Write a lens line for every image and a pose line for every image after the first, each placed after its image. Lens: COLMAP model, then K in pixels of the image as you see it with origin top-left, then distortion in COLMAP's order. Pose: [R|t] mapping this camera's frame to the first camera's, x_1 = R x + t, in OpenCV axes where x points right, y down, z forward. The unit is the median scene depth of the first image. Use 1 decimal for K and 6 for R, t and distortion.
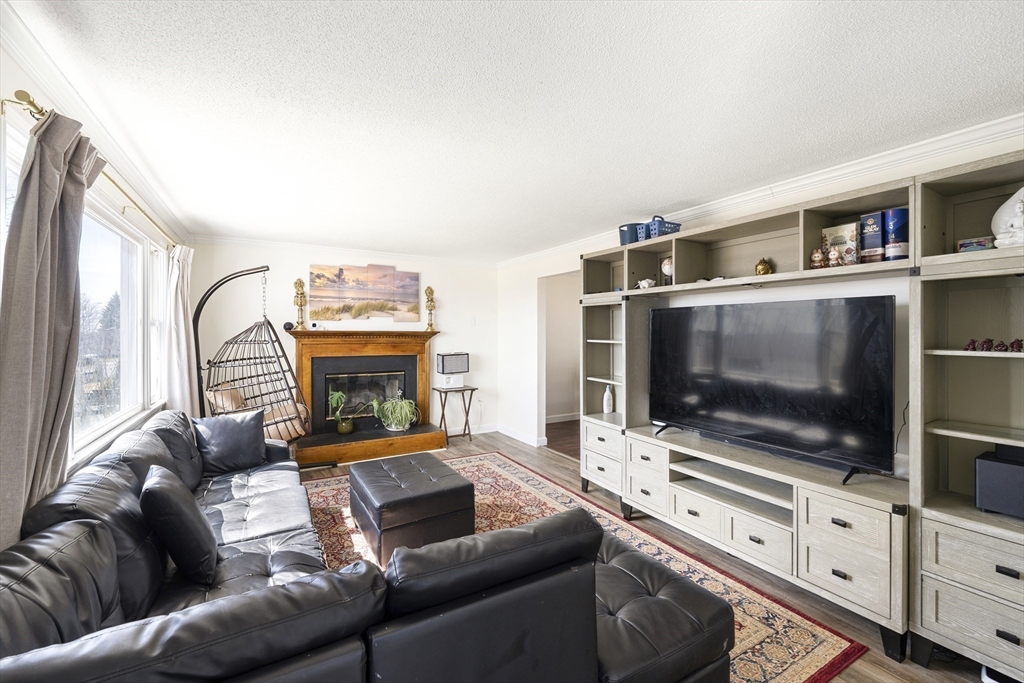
lens RADIAL K [[418.0, 0, 510.4], [0, 418.0, 334.2], [0, 0, 1]] dist [0.002000, -0.000159]
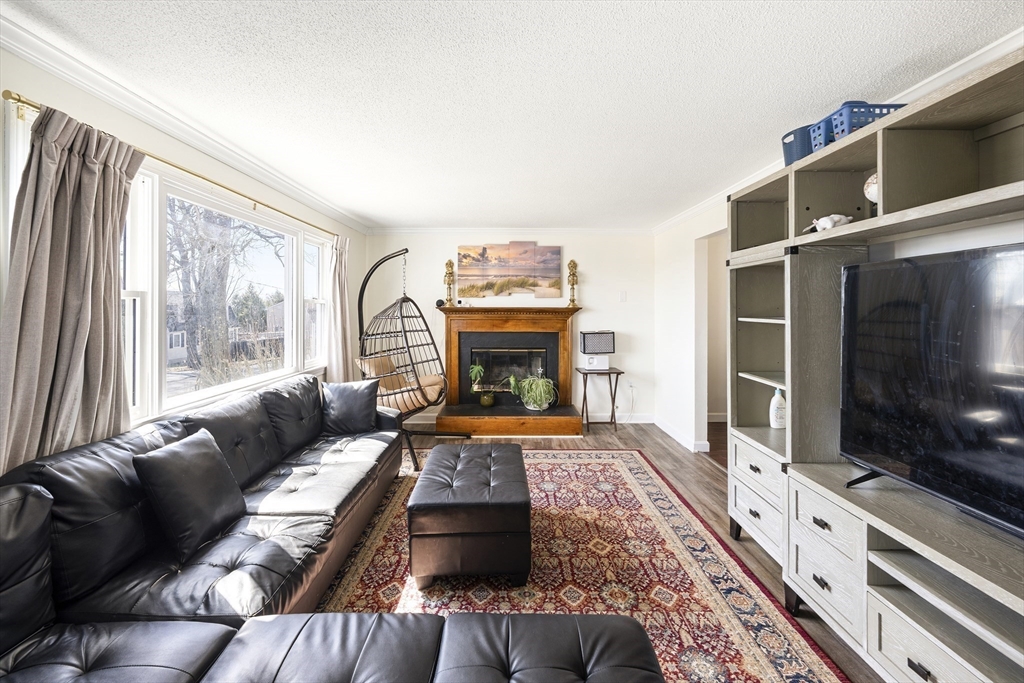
lens RADIAL K [[384.0, 0, 514.0], [0, 384.0, 310.6], [0, 0, 1]] dist [-0.002696, -0.000929]
pose [[0.867473, -0.000787, -0.497483, 0.178026], [-0.000638, 0.999996, -0.002696, 0.003641], [0.497483, 0.002656, 0.867469, 0.270698]]
